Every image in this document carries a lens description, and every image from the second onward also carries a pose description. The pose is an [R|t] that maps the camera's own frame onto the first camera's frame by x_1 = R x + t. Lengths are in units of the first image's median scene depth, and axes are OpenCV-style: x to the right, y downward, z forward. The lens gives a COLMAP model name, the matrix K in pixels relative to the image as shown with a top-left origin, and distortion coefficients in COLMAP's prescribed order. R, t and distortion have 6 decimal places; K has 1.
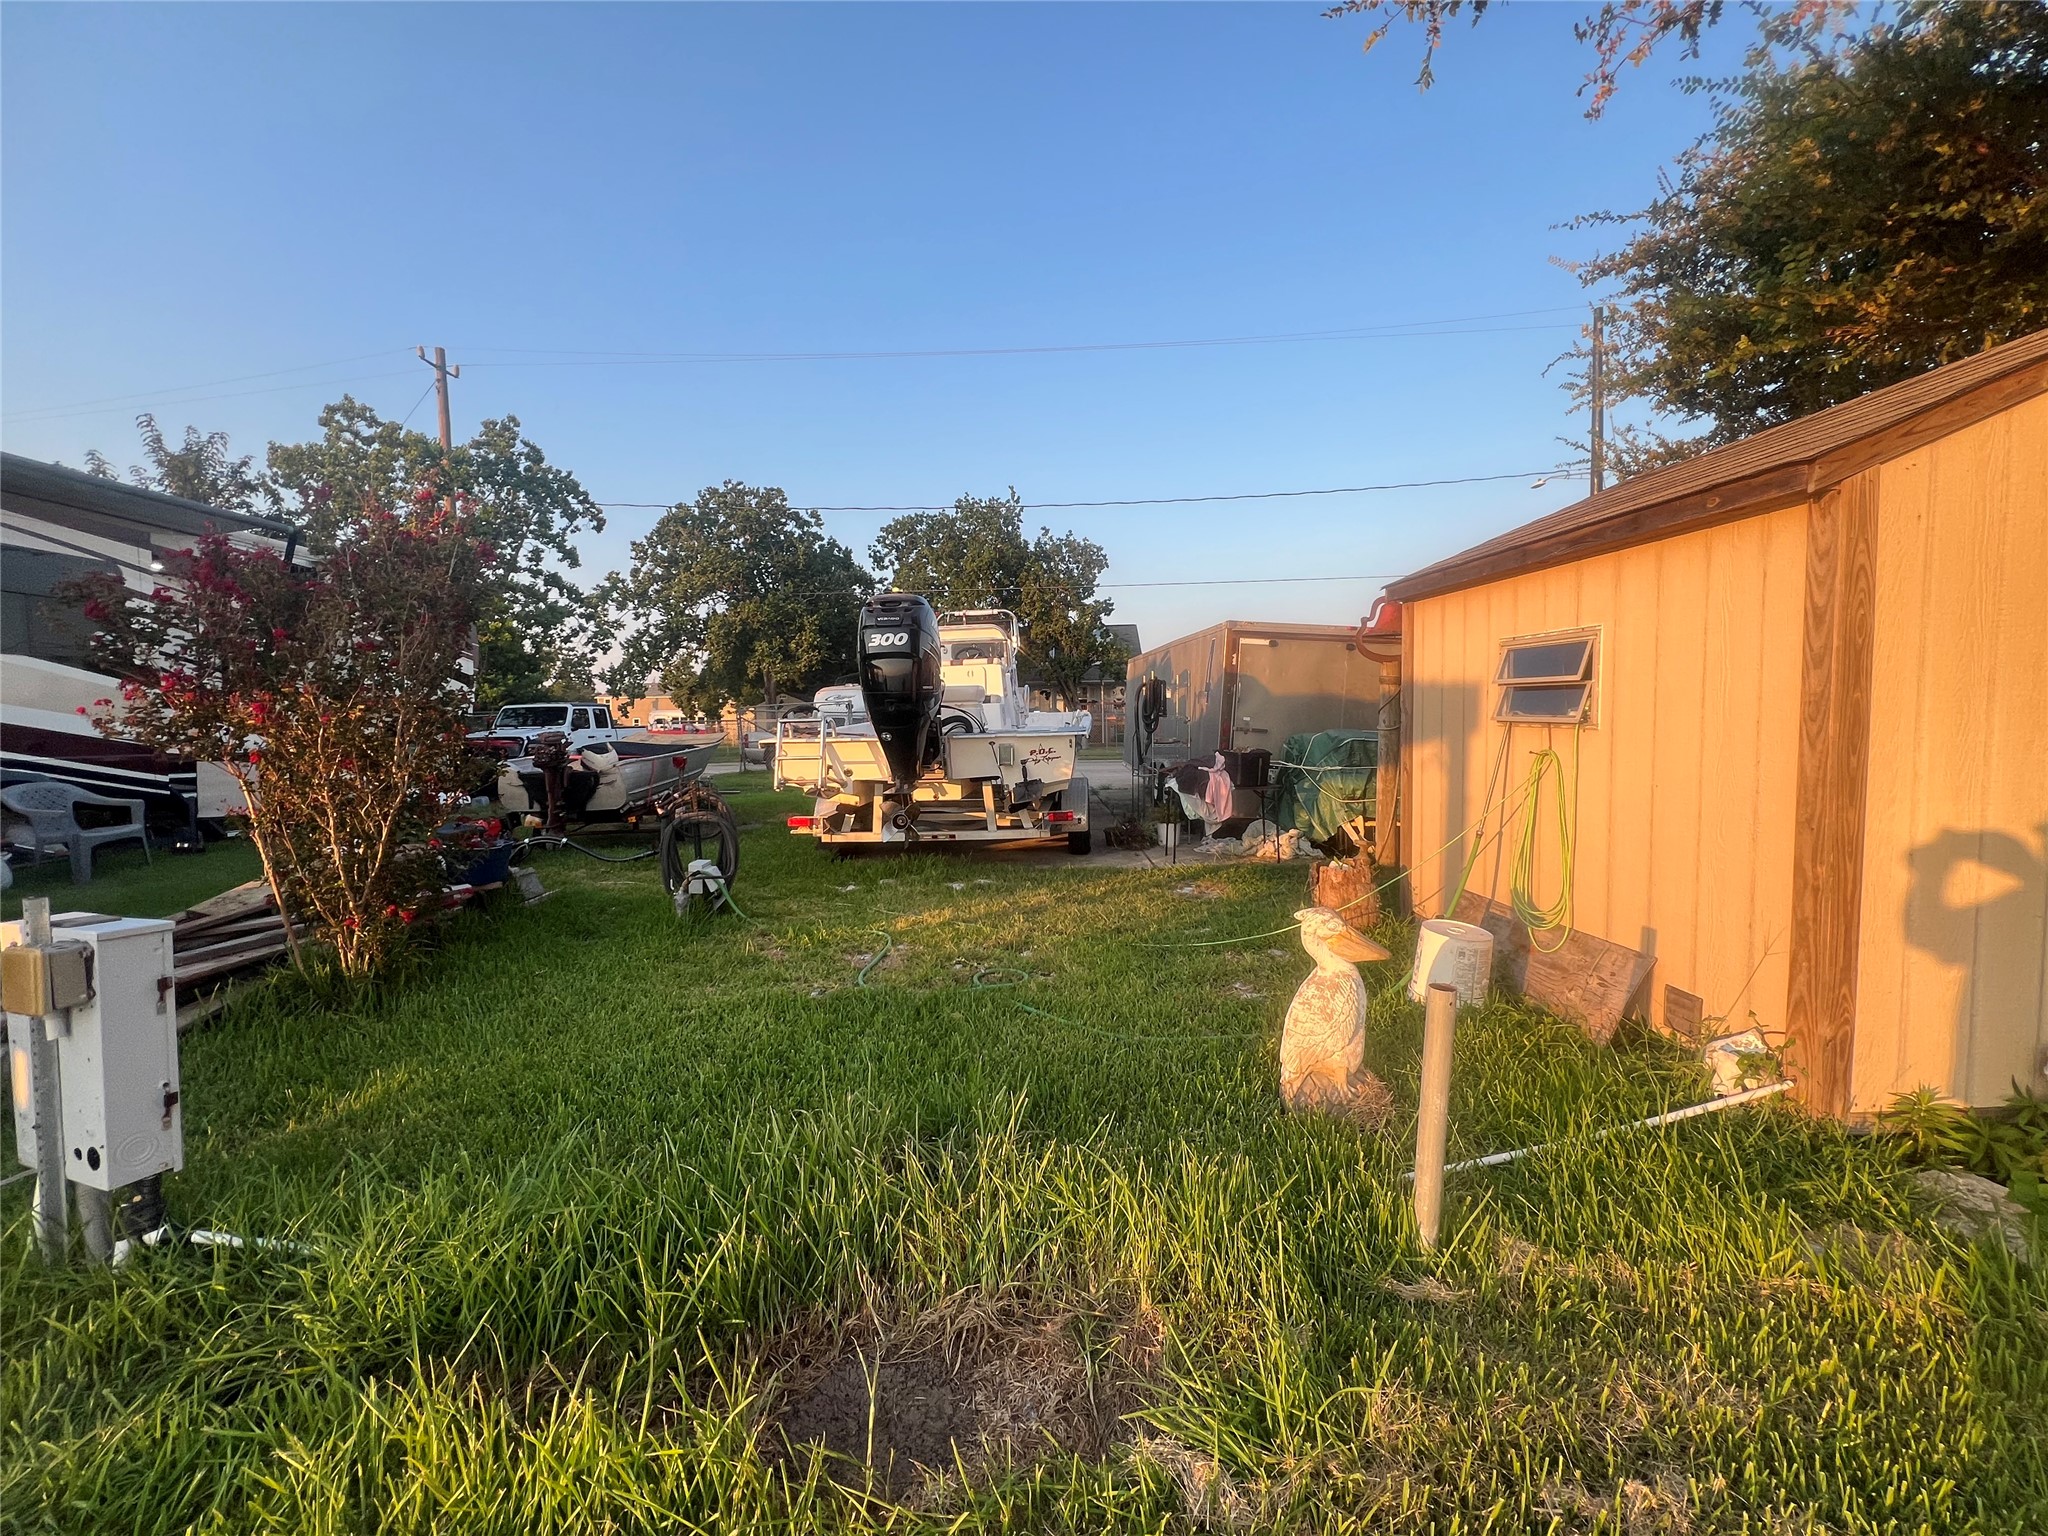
lens RADIAL K [[823.4, 0, 1017.8], [0, 823.4, 762.3], [0, 0, 1]] dist [0.001422, 0.000450]
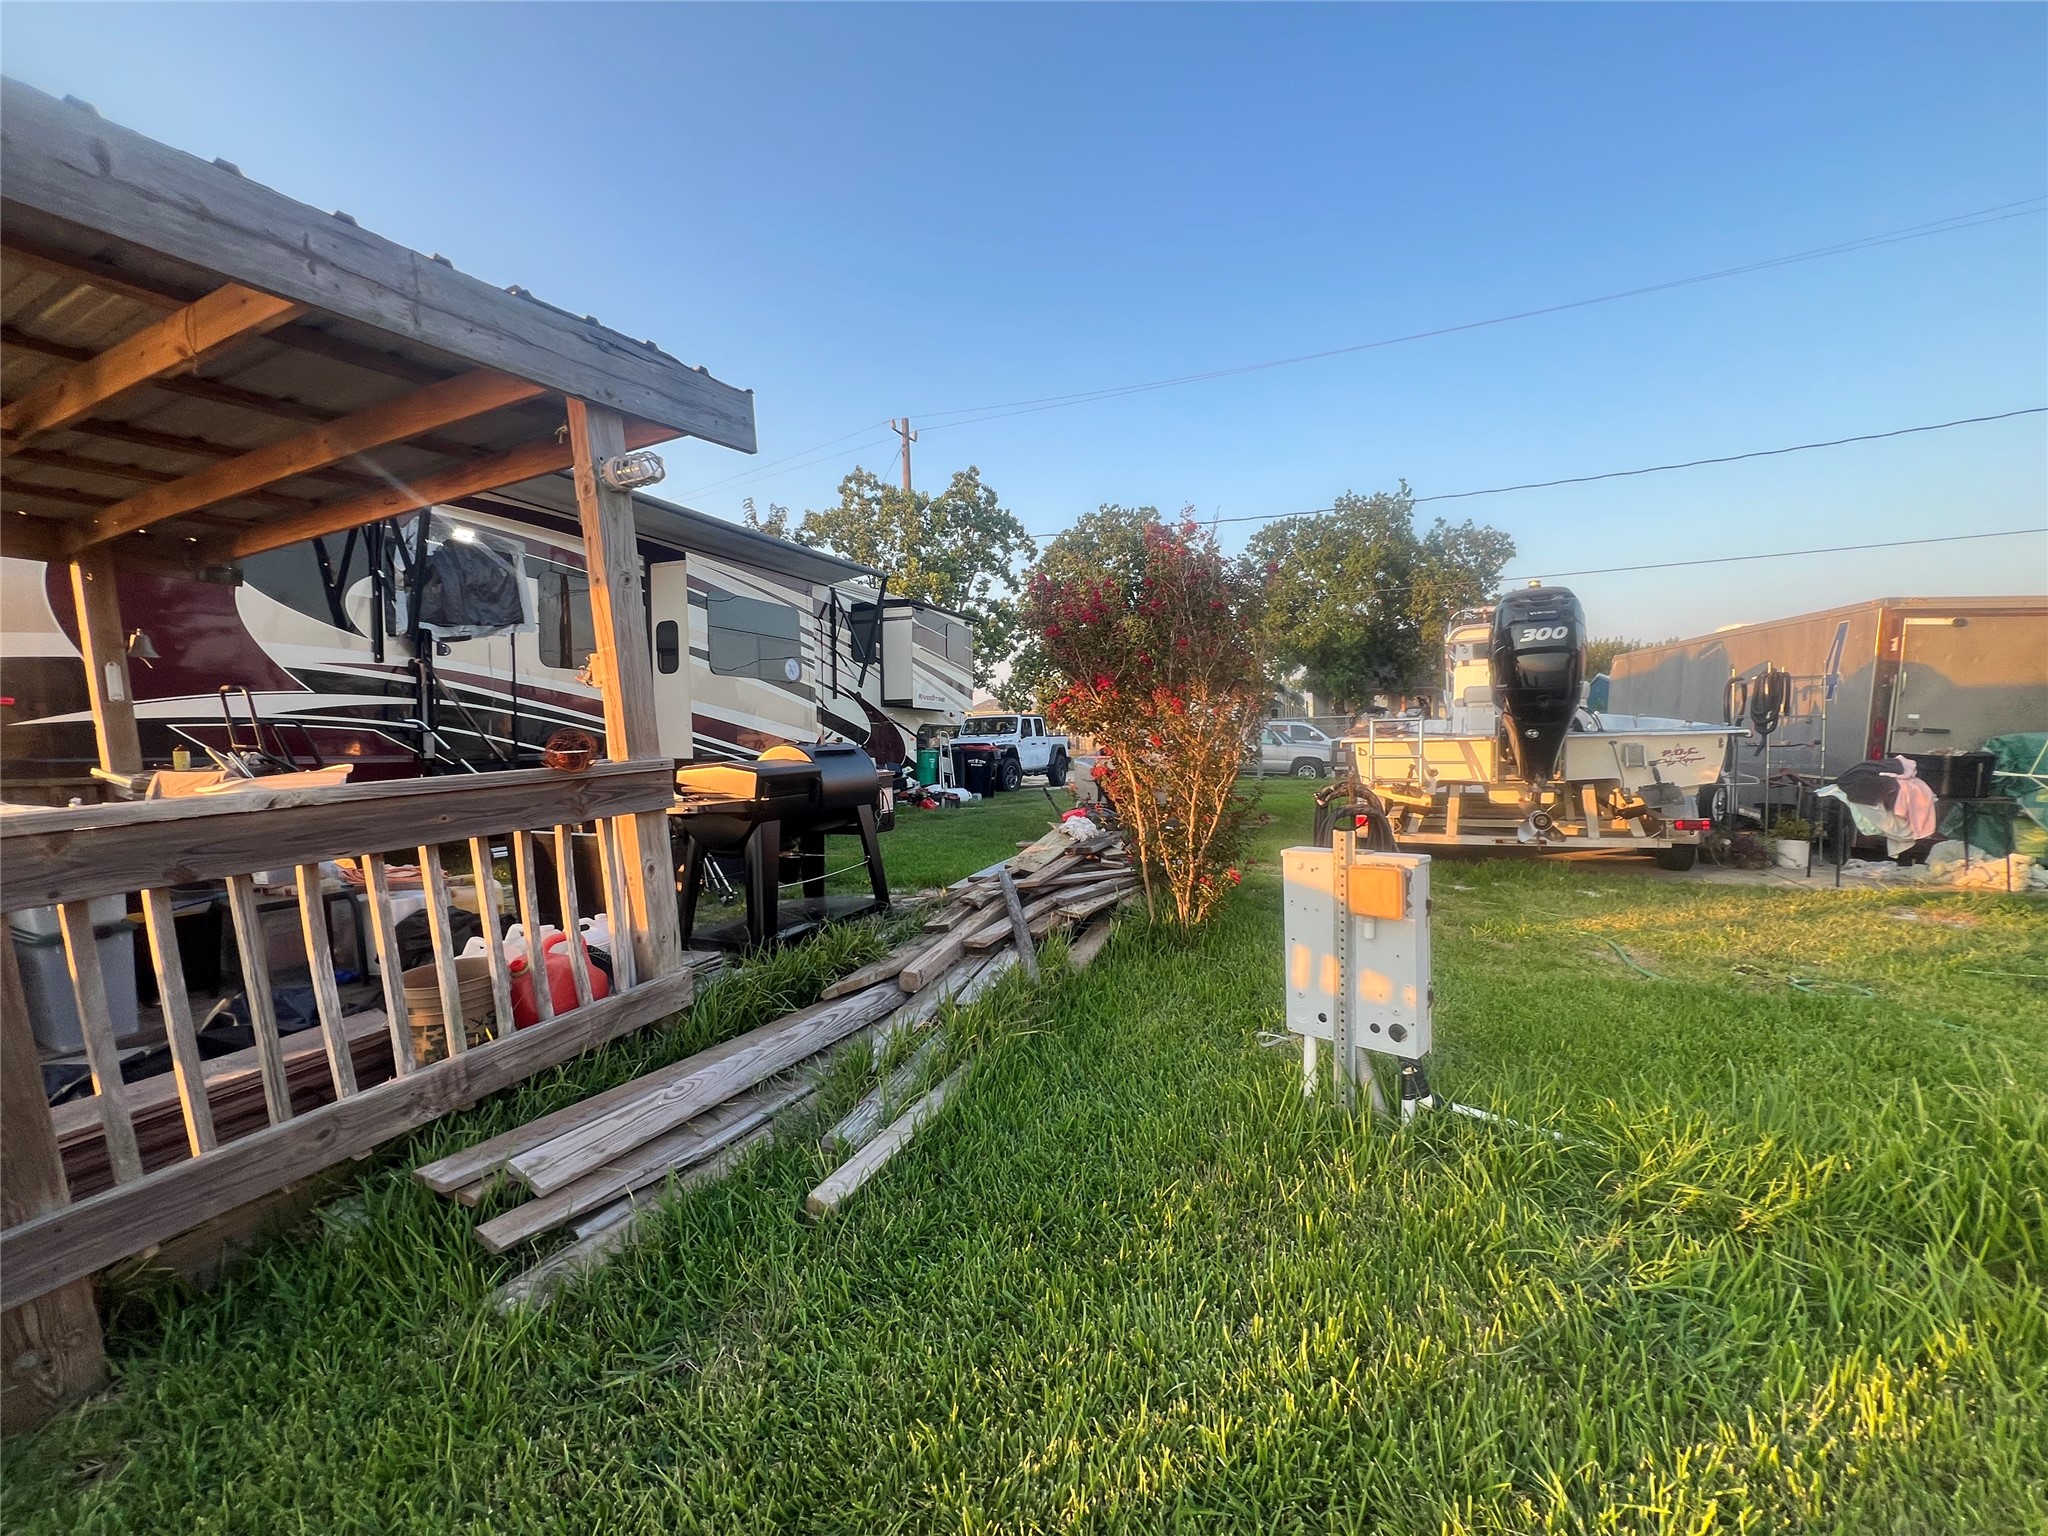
lens RADIAL K [[823.4, 0, 1017.8], [0, 823.4, 762.3], [0, 0, 1]] dist [0.001422, 0.000450]
pose [[0.928058, 0.009588, -0.372311, -0.128410], [-0.015010, 0.999819, -0.011668, 0.008168], [0.372132, 0.016417, 0.928035, -0.047128]]
